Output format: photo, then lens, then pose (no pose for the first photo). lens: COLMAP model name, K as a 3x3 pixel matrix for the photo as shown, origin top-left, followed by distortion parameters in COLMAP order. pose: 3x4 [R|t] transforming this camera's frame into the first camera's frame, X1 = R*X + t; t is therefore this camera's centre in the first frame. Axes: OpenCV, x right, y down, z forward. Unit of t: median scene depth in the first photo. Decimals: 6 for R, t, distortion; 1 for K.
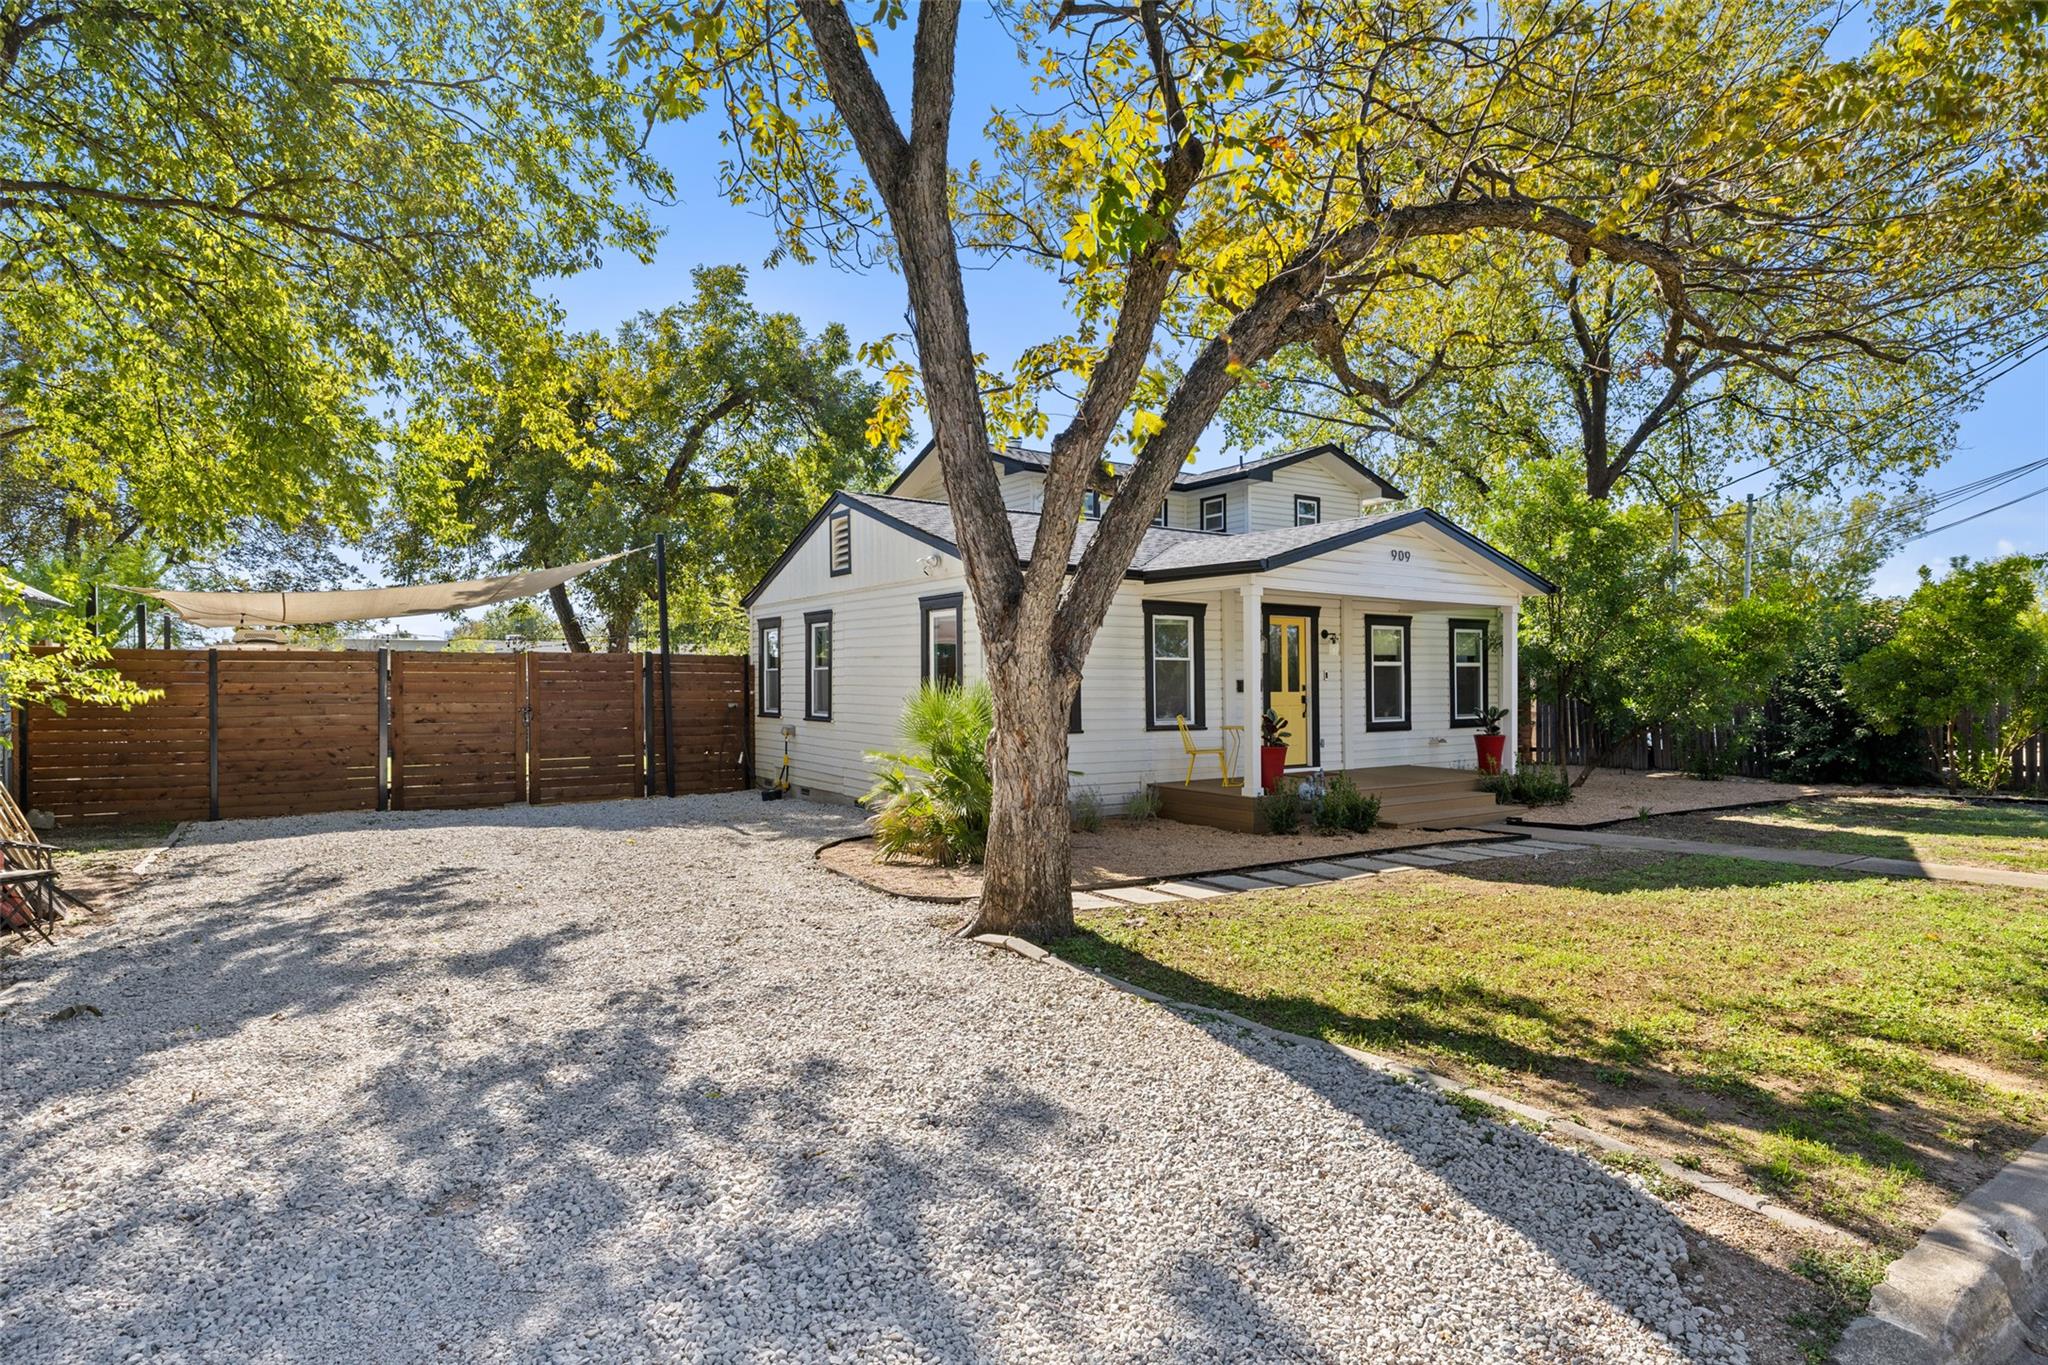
lens RADIAL K [[1070.3, 0, 1029.9], [0, 1070.3, 646.5], [0, 0, 1]] dist [0.002280, 0.000870]
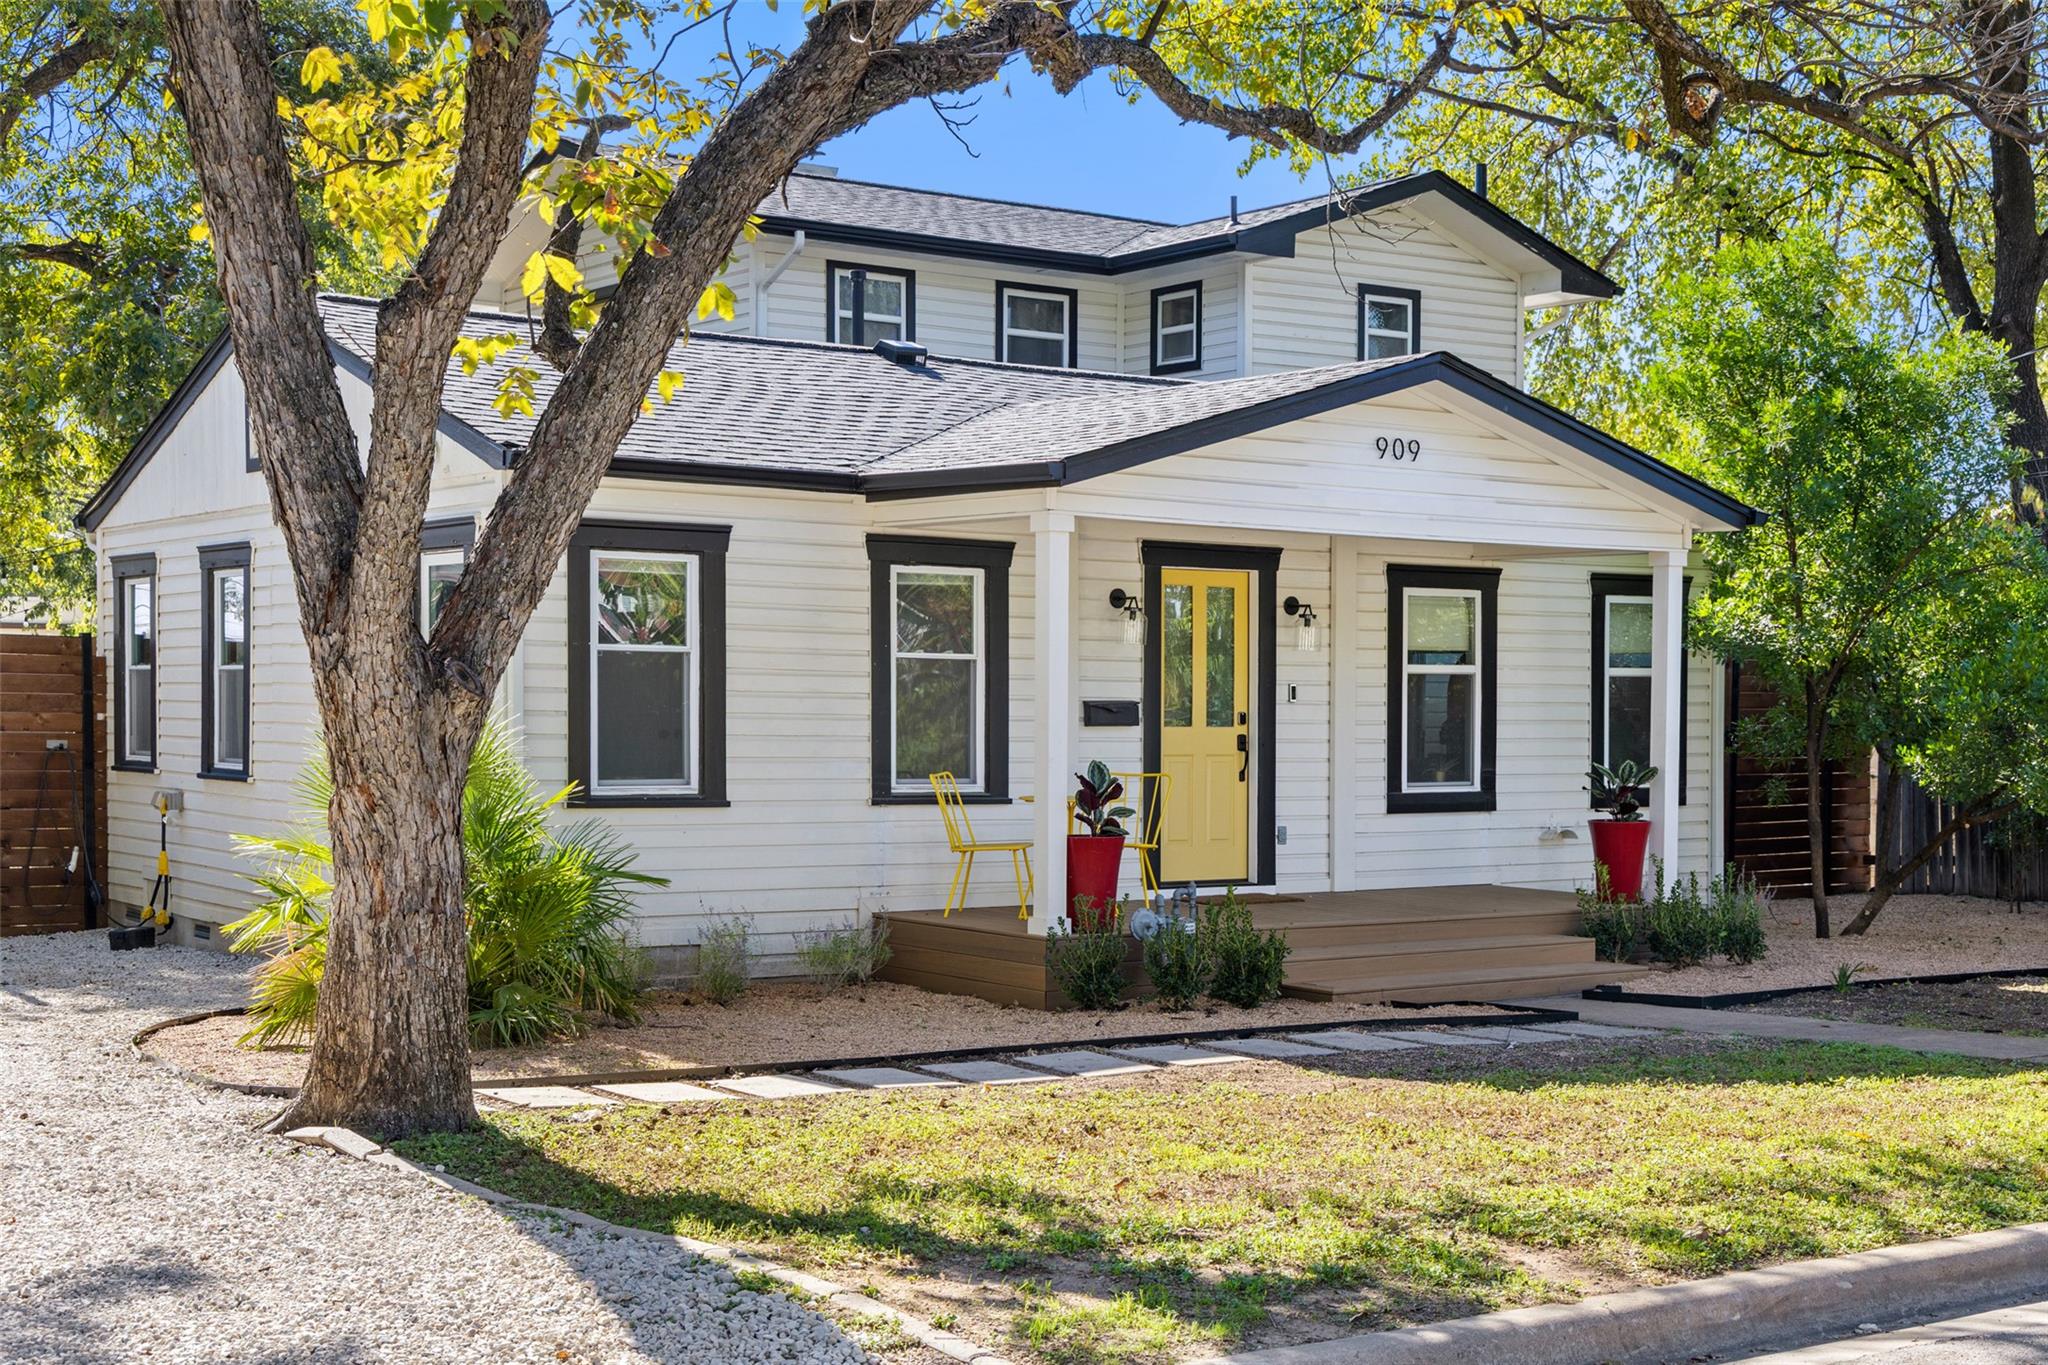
lens RADIAL K [[2747.9, 0, 1025.8], [0, 2747.9, 697.9], [0, 0, 1]] dist [0.016653, 0.000000]
pose [[0.999743, 0.010163, 0.020288, 0.134227], [-0.010828, 0.999400, 0.032911, -0.009689], [-0.019942, -0.033122, 0.999252, -0.216277]]
